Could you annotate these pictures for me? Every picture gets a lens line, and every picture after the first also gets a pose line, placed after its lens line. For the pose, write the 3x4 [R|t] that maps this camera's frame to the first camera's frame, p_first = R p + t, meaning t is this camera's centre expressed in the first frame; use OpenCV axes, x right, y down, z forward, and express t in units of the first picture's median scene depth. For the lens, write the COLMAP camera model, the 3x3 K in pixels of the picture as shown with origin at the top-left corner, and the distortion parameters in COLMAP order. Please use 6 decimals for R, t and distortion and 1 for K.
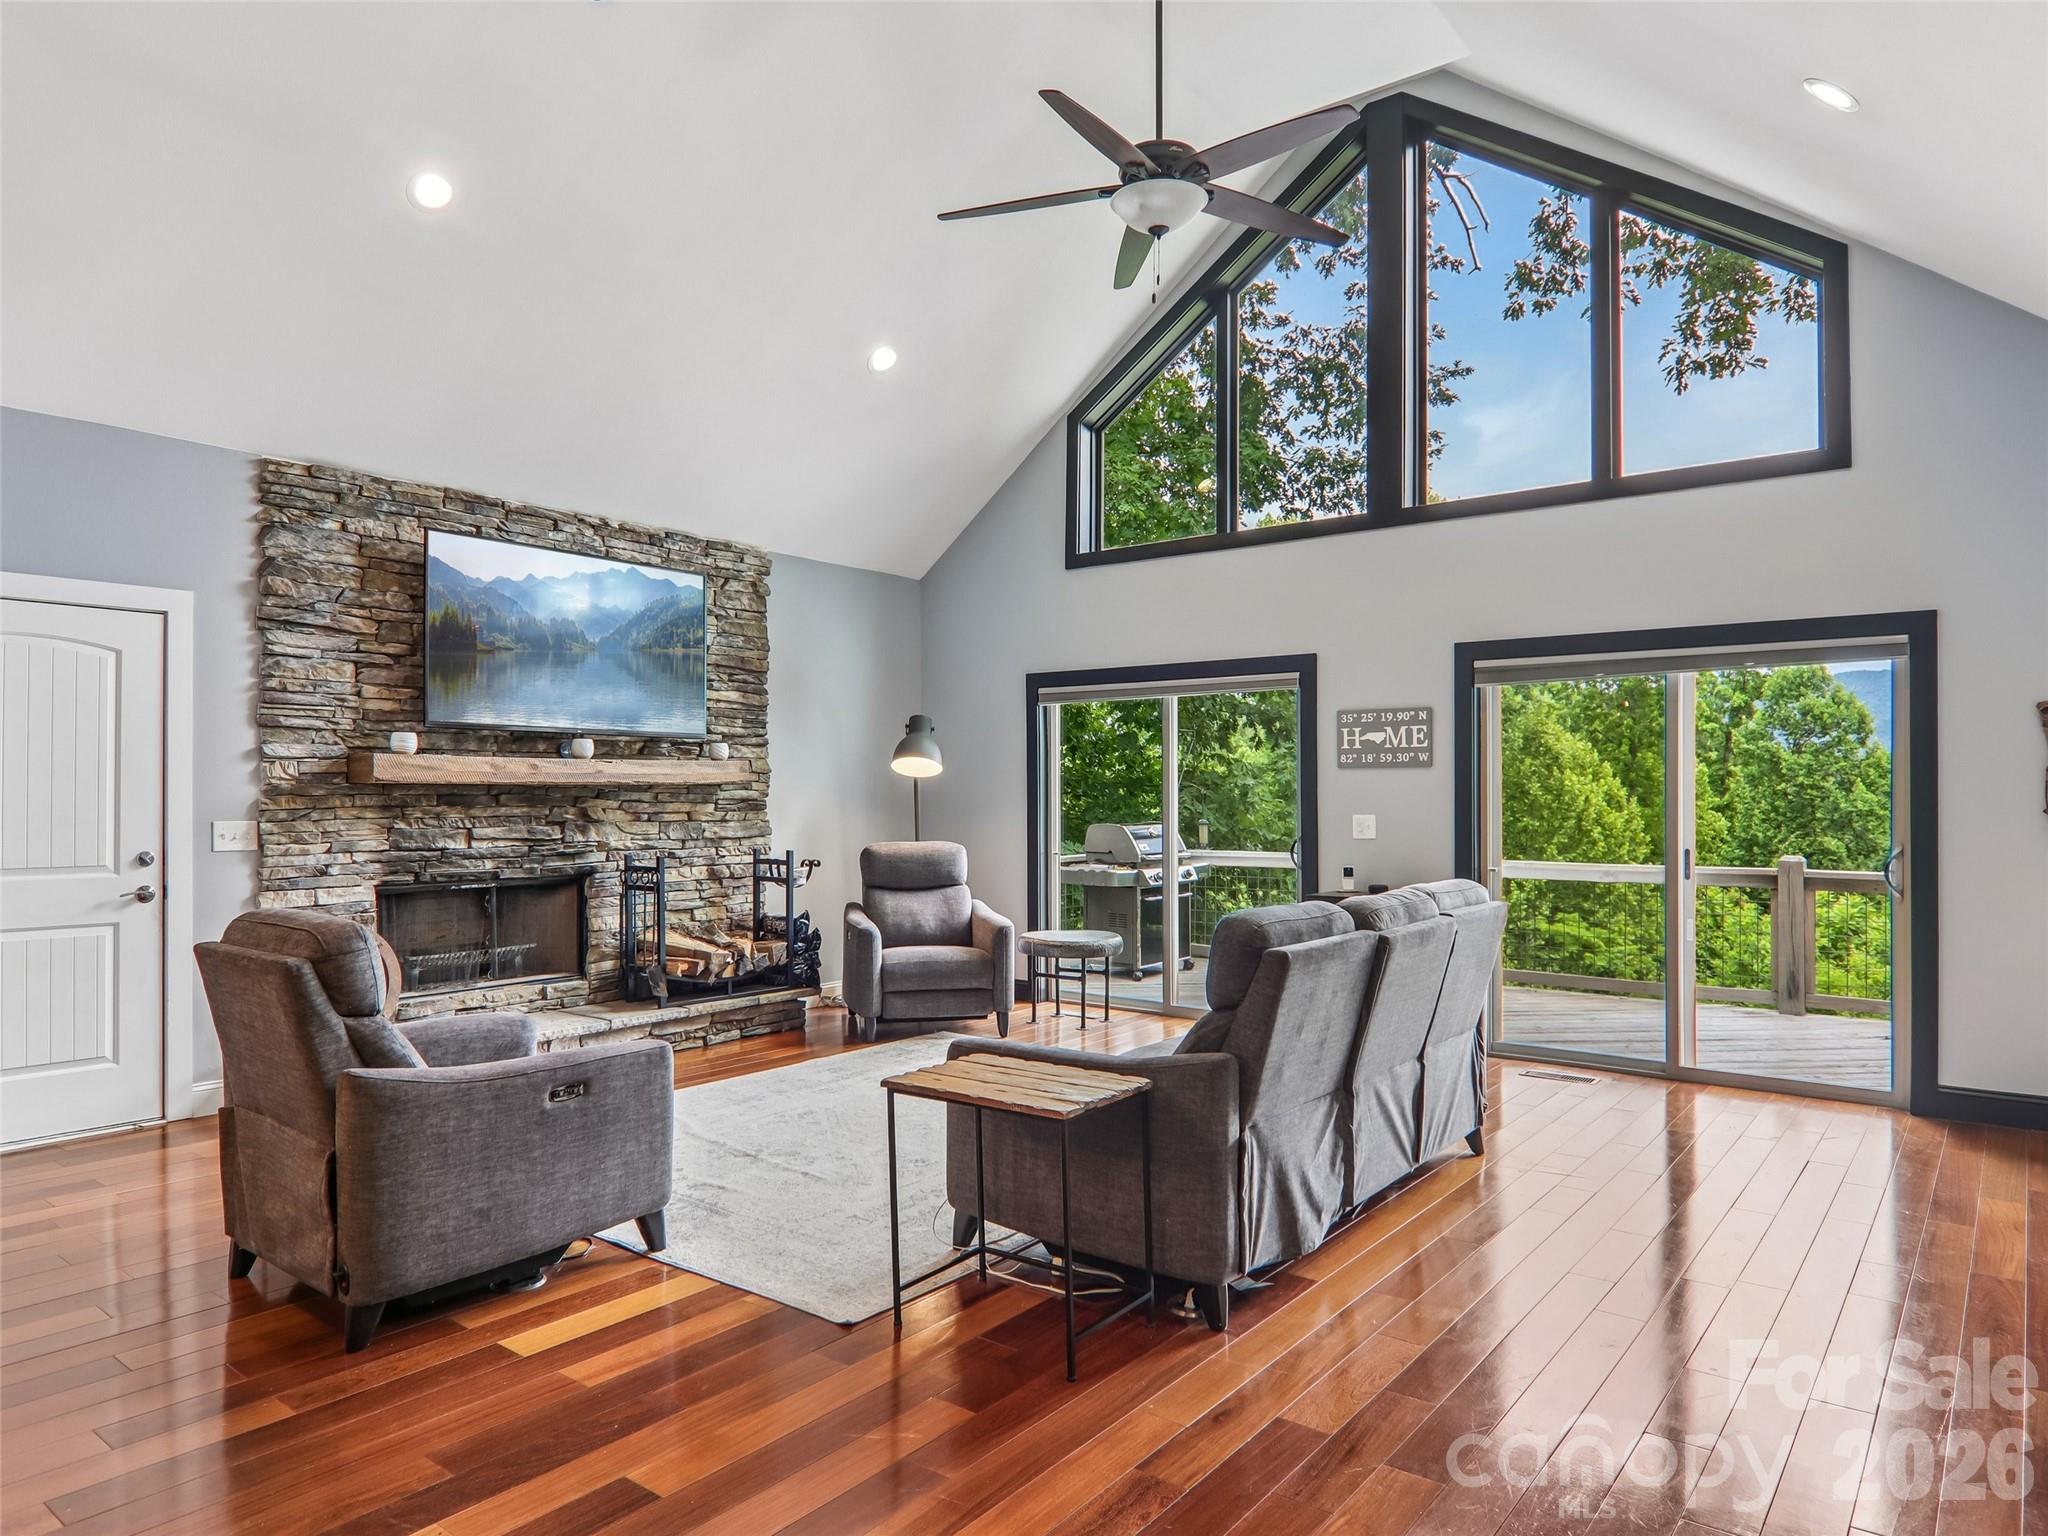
lens RADIAL K [[1286.4, 0, 1025.6], [0, 1286.4, 793.2], [0, 0, 1]] dist [0.003034, -0.020361]
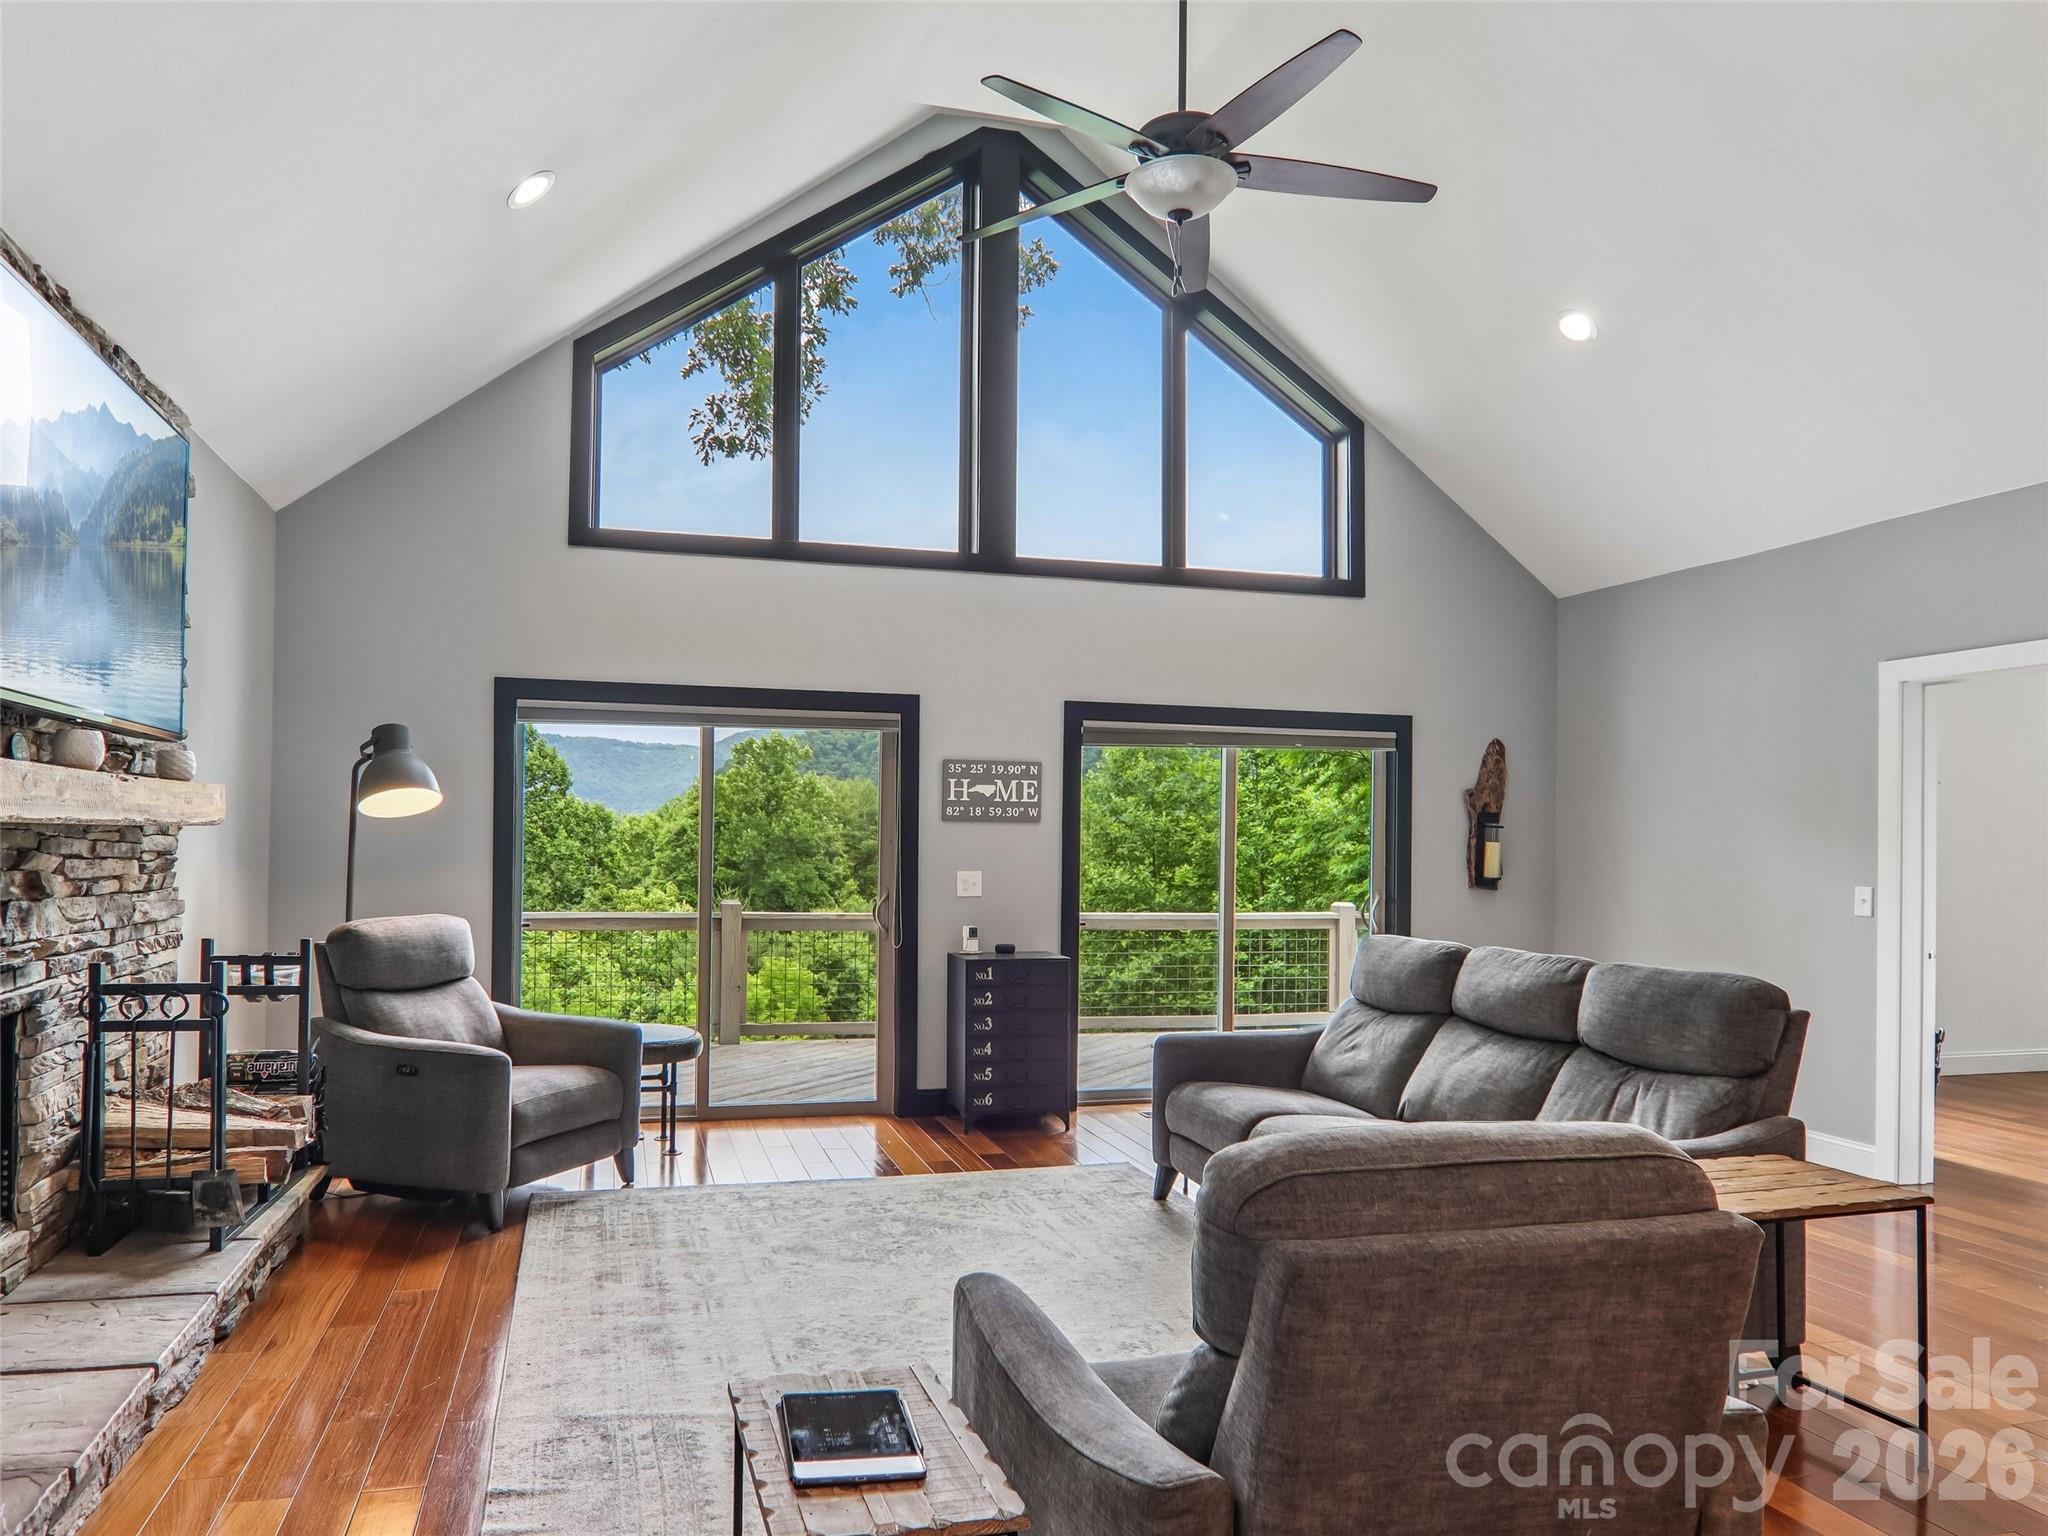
lens RADIAL K [[1317.9, 0, 951.2], [0, 1317.9, 829.3], [0, 0, 1]] dist [-0.000073, -0.000213]
pose [[0.609472, 0.016282, 0.792640, -0.558276], [-0.012549, 0.999862, -0.010890, -0.003452], [-0.792708, -0.003310, 0.609592, 0.453877]]
